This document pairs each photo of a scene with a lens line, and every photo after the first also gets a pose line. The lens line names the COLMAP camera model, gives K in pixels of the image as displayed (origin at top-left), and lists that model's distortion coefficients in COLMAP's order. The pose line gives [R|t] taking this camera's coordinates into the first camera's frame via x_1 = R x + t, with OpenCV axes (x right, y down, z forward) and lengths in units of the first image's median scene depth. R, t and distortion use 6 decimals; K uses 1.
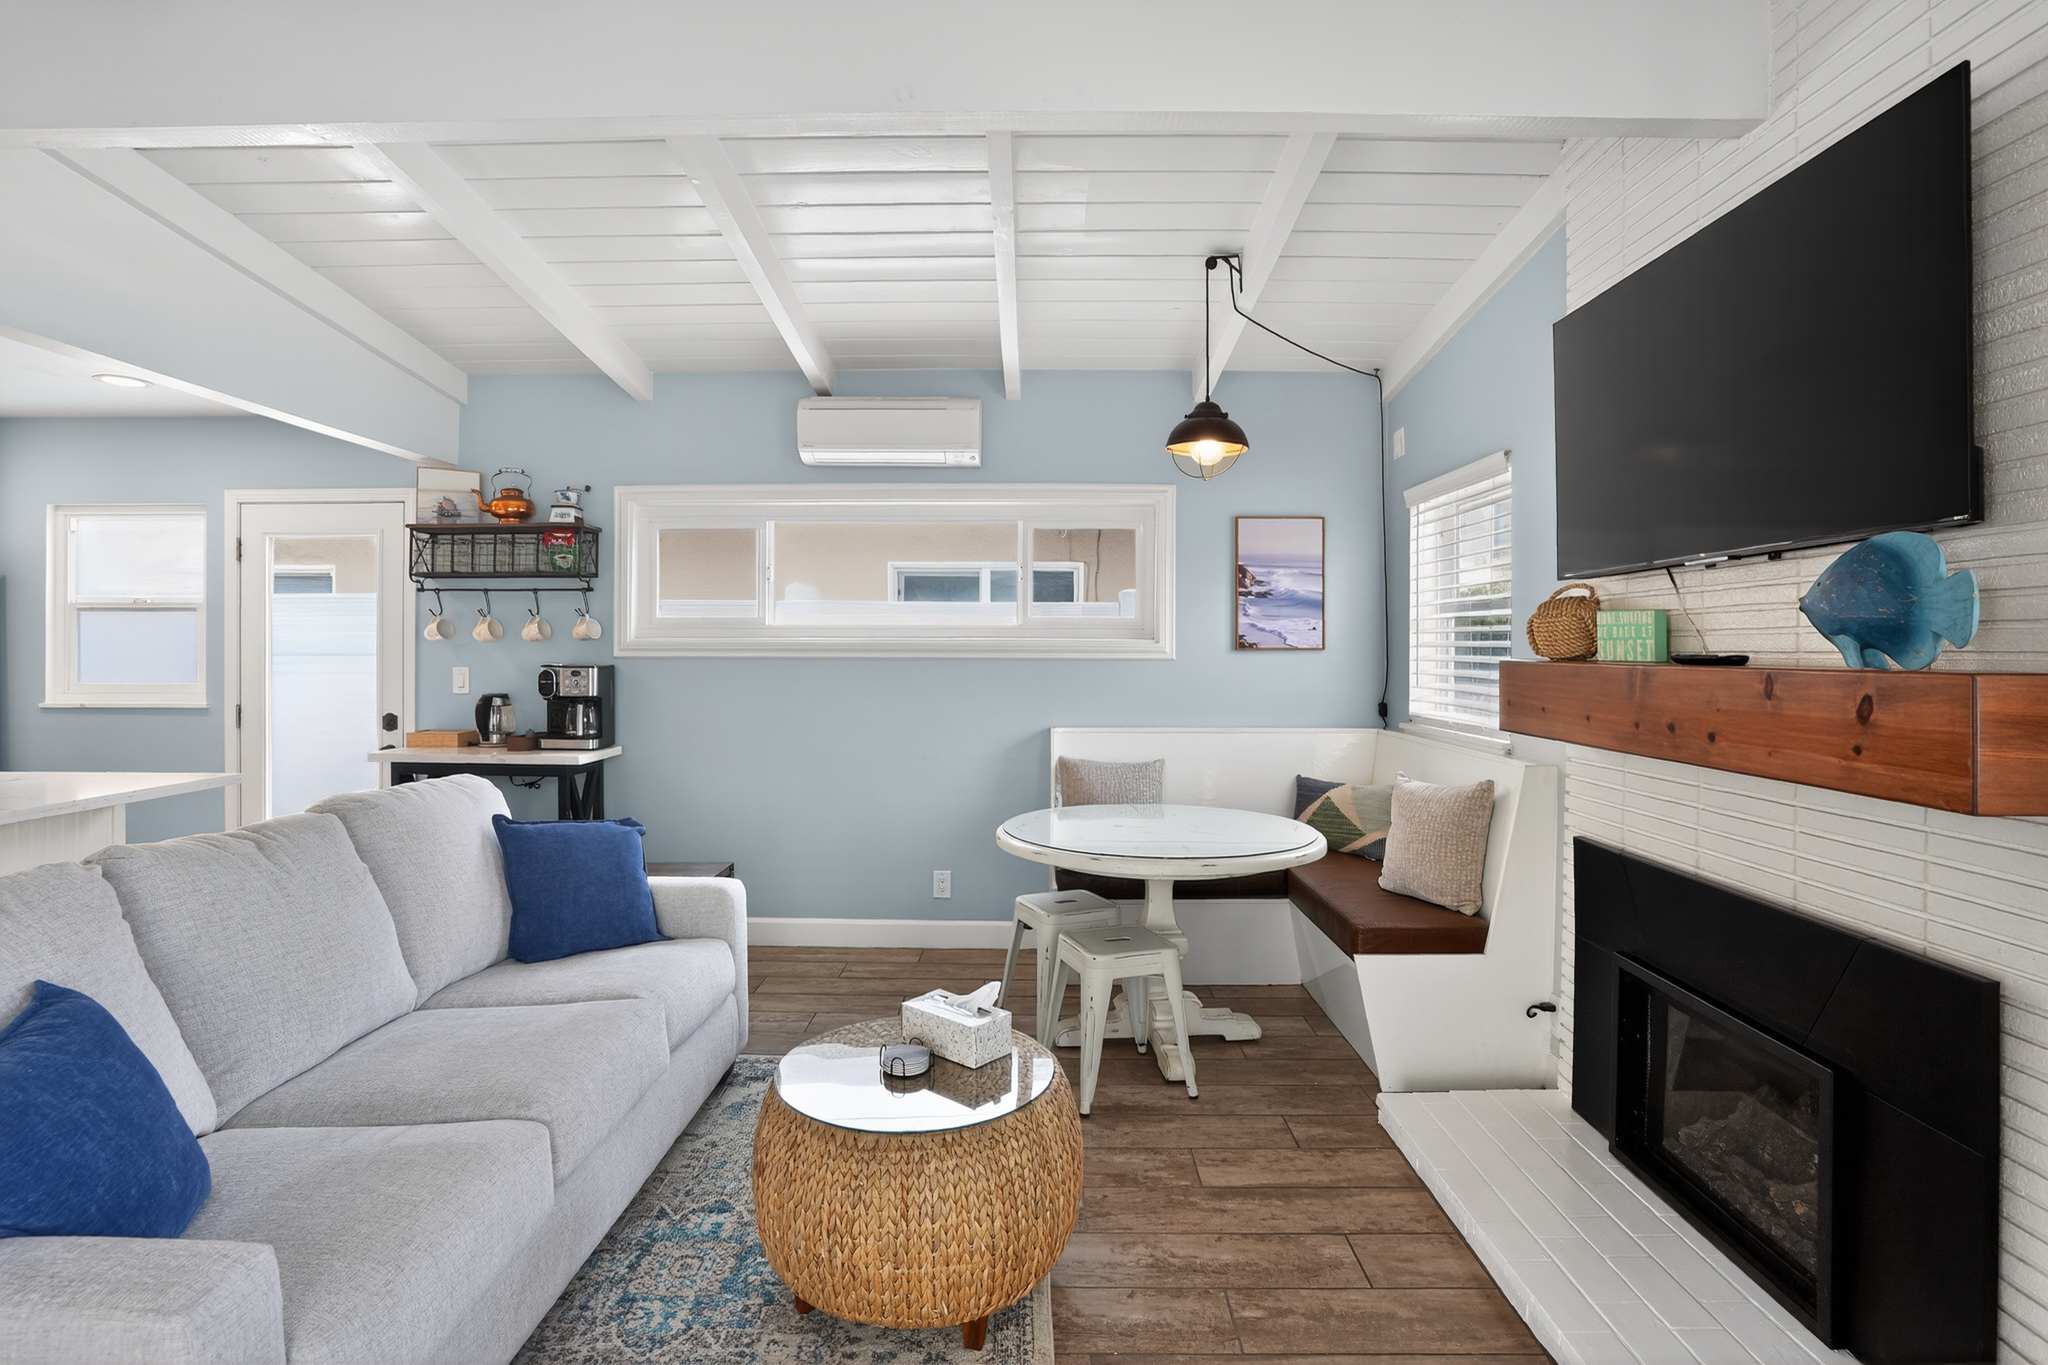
lens RADIAL K [[1013.0, 0, 1026.4], [0, 1013.0, 662.4], [0, 0, 1]] dist [-0.073173, 0.031505]
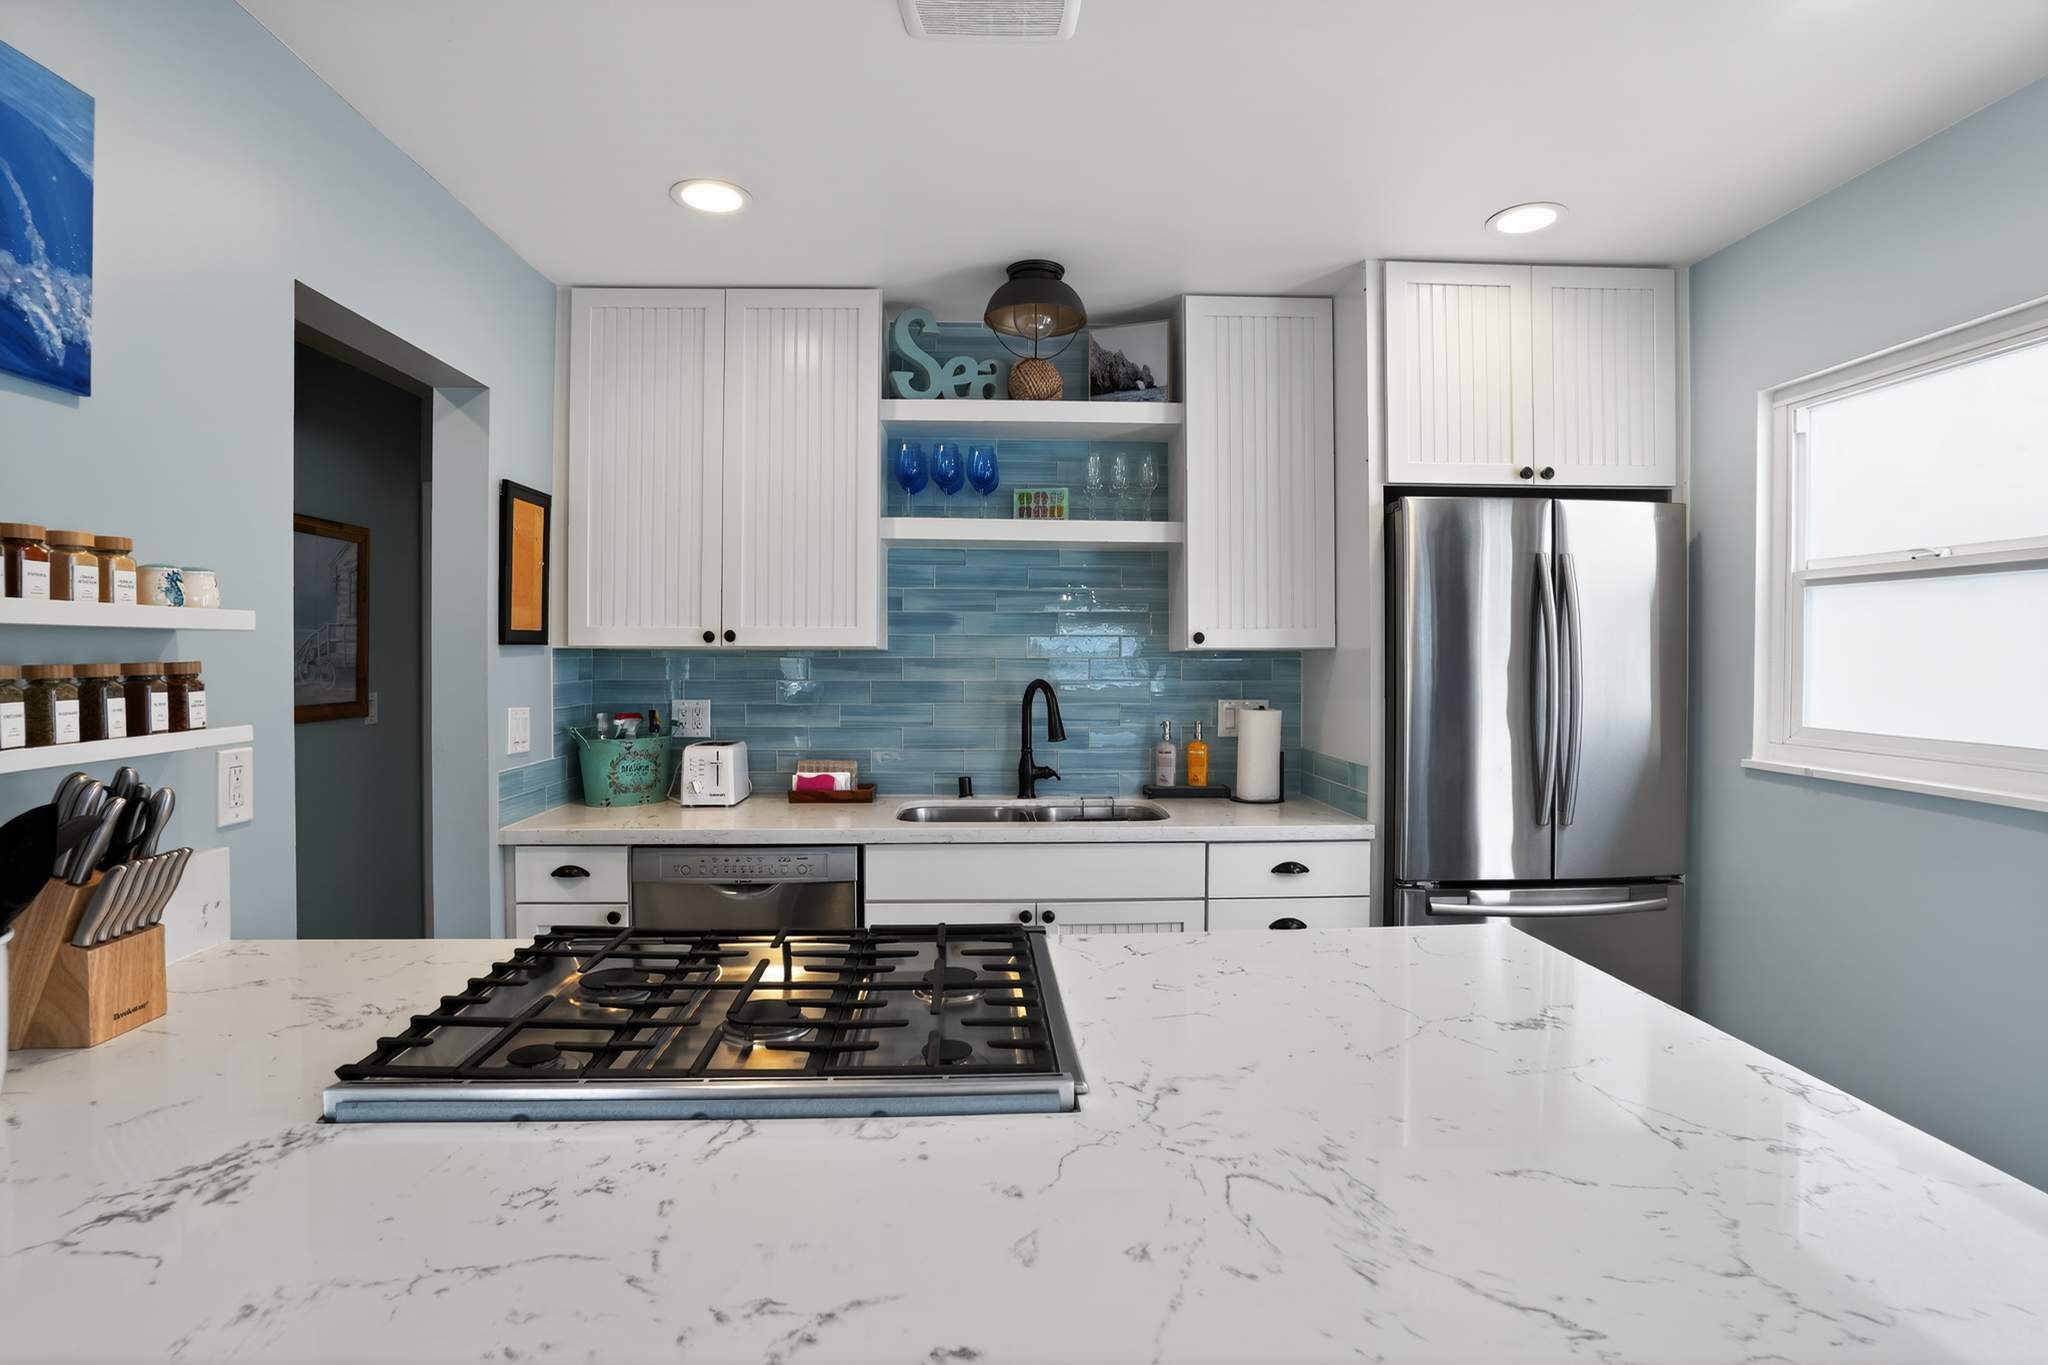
lens RADIAL K [[1013.0, 0, 1026.4], [0, 1013.0, 662.4], [0, 0, 1]] dist [-0.073173, 0.031505]
pose [[0.055853, 0.010463, -0.998384, -0.500215], [-0.014514, 0.999848, 0.009666, -0.011870], [0.998334, 0.013950, 0.055996, 0.579377]]
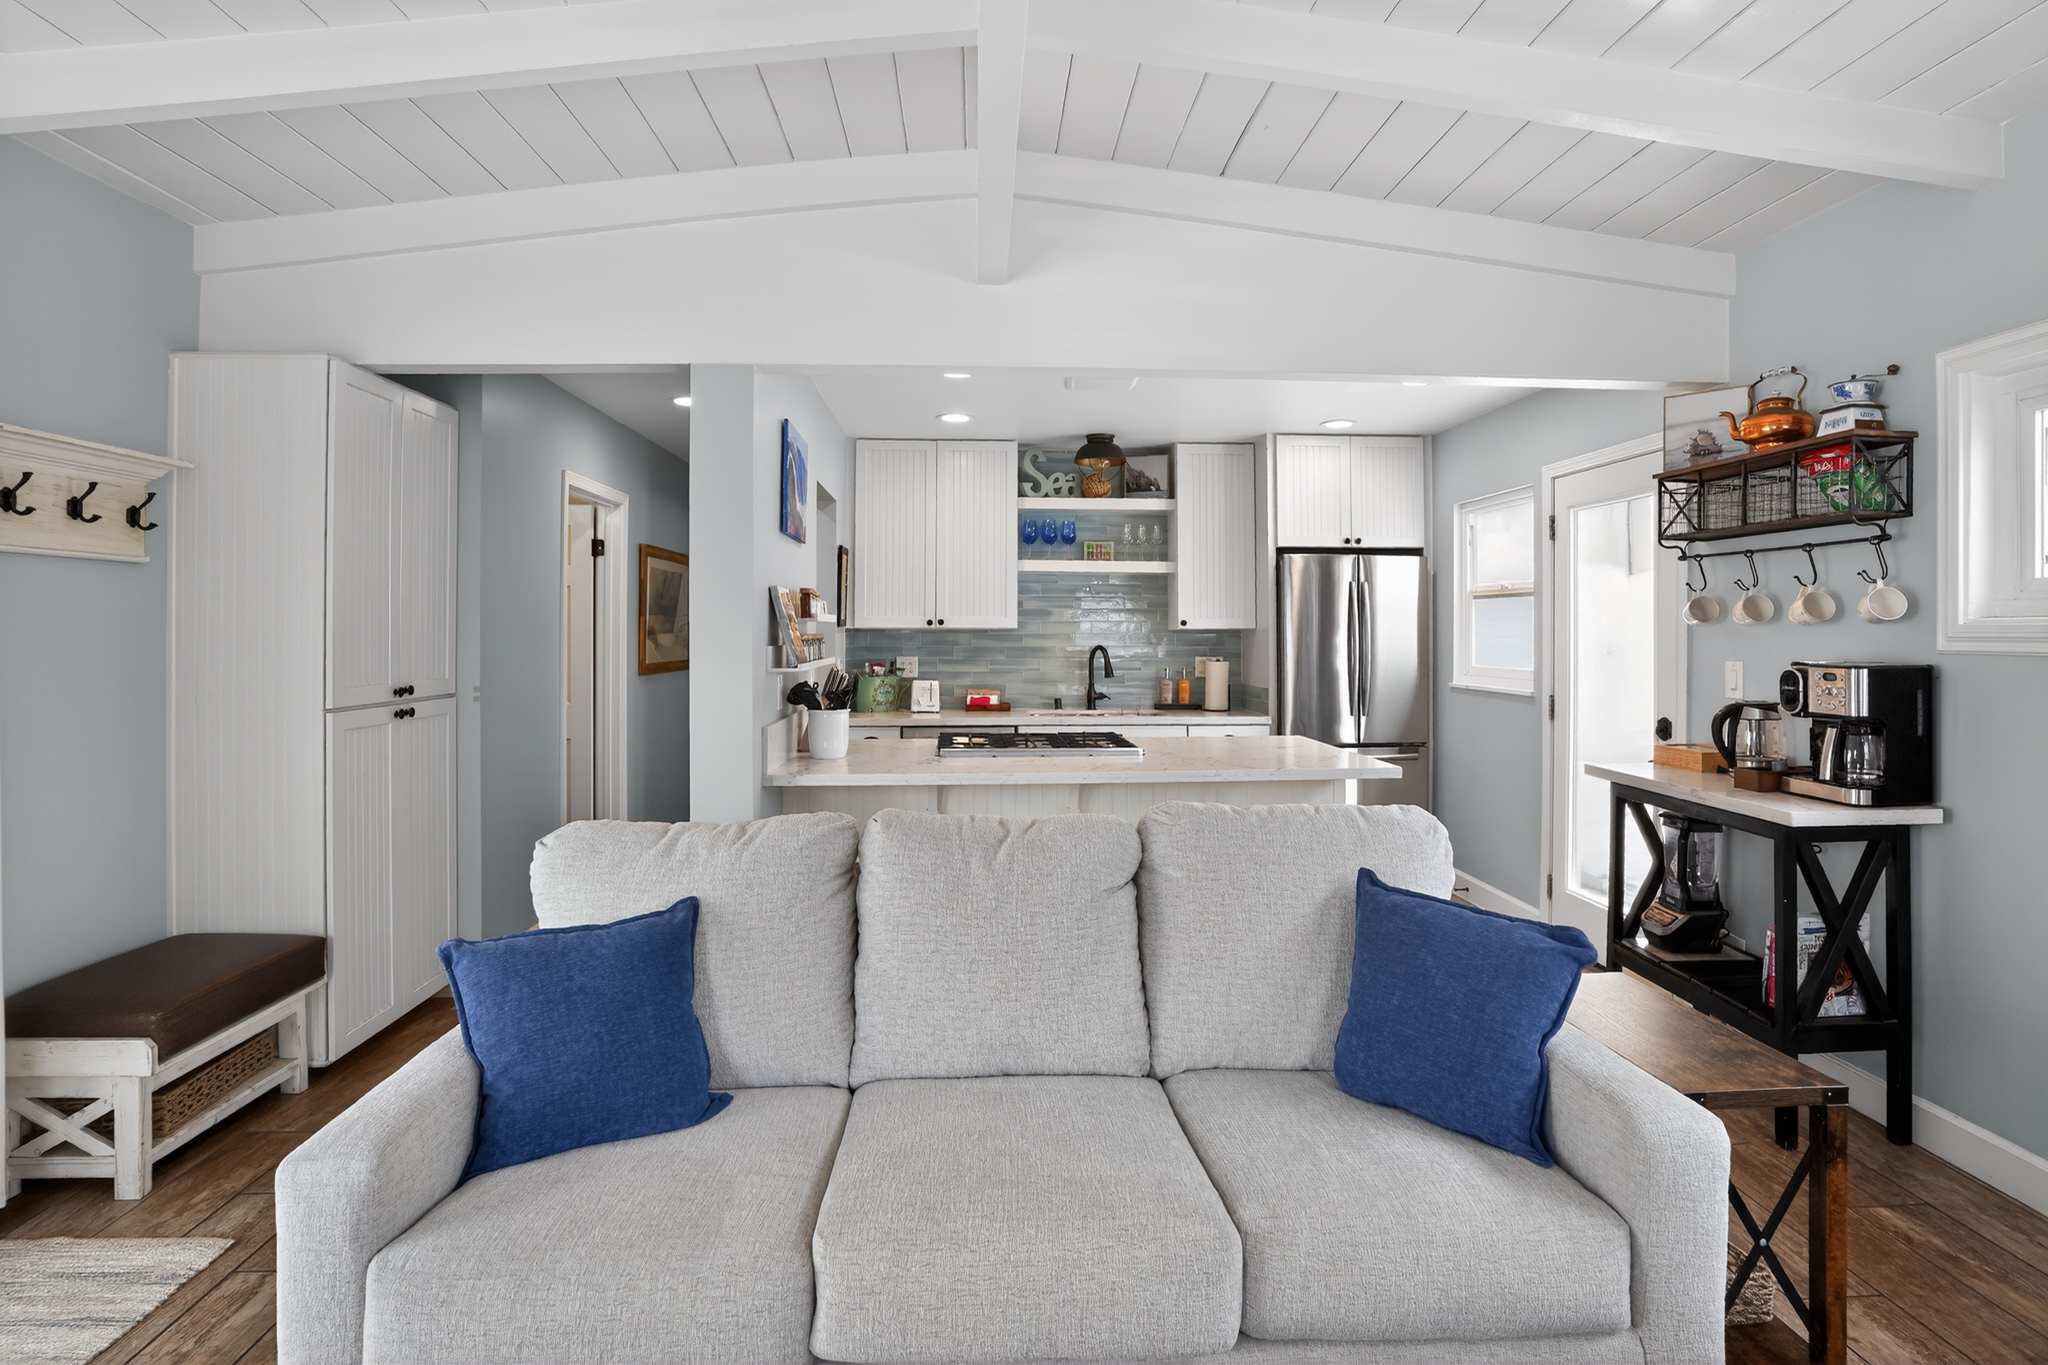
lens RADIAL K [[1031.7, 0, 1035.0], [0, 1031.7, 627.3], [0, 0, 1]] dist [-0.073836, 0.034056]
pose [[0.066907, -0.003169, -0.997754, 0.122506], [-0.013714, 0.999898, -0.004095, -0.010075], [0.997665, 0.013957, 0.066856, 0.456307]]
